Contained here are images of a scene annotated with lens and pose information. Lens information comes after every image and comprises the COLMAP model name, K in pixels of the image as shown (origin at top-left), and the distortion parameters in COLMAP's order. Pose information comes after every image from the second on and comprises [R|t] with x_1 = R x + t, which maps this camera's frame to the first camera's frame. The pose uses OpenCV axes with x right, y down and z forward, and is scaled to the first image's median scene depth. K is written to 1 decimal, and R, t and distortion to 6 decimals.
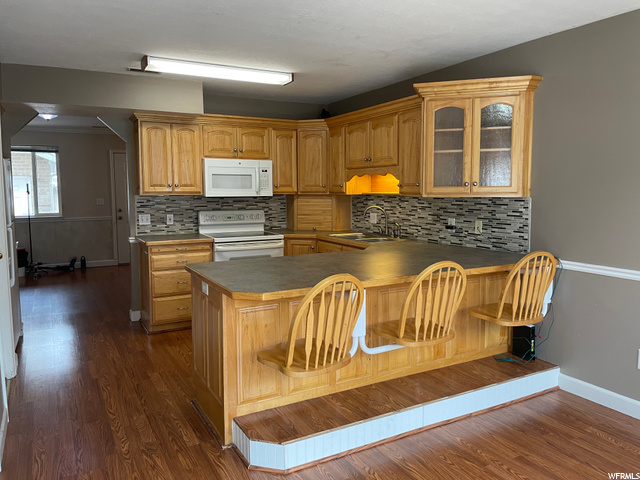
lens RADIAL K [[486.8, 0, 322.3], [0, 486.8, 235.8], [0, 0, 1]] dist [0.079729, -0.111785]
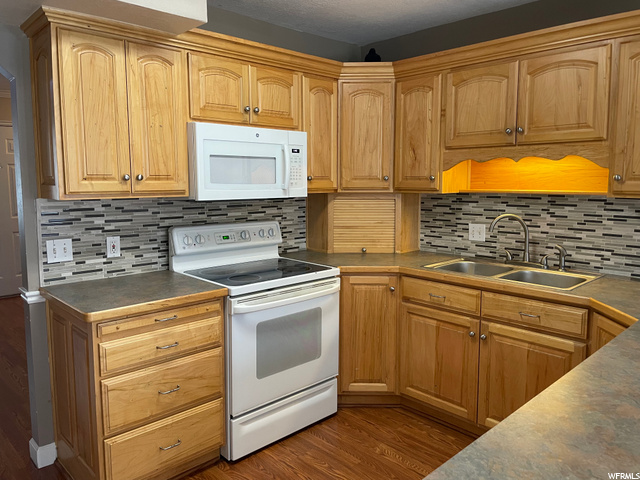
lens RADIAL K [[486.8, 0, 323.2], [0, 486.8, 236.8], [0, 0, 1]] dist [0.079729, -0.111785]
pose [[0.964205, -0.029461, 0.263515, -0.254344], [0.023945, 0.999422, 0.024121, -0.053761], [-0.264074, -0.016948, 0.964354, 0.504199]]
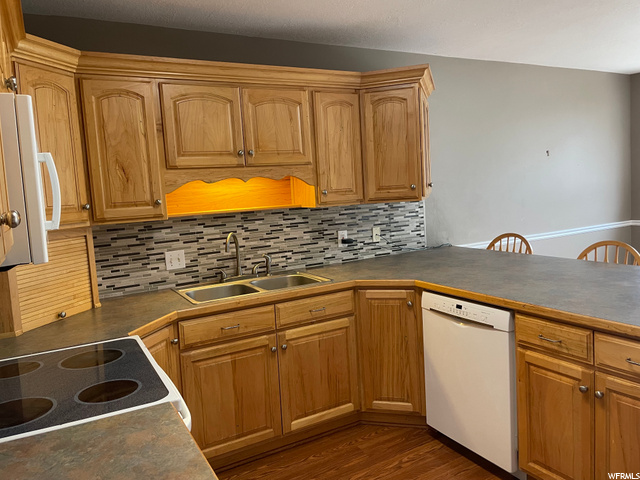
lens RADIAL K [[486.8, 0, 325.2], [0, 486.8, 233.9], [0, 0, 1]] dist [0.079729, -0.111785]
pose [[-0.026738, -0.089749, 0.995605, -0.484305], [0.157498, 0.983144, 0.092855, -0.096936], [-0.987157, 0.159289, -0.012152, 0.897868]]
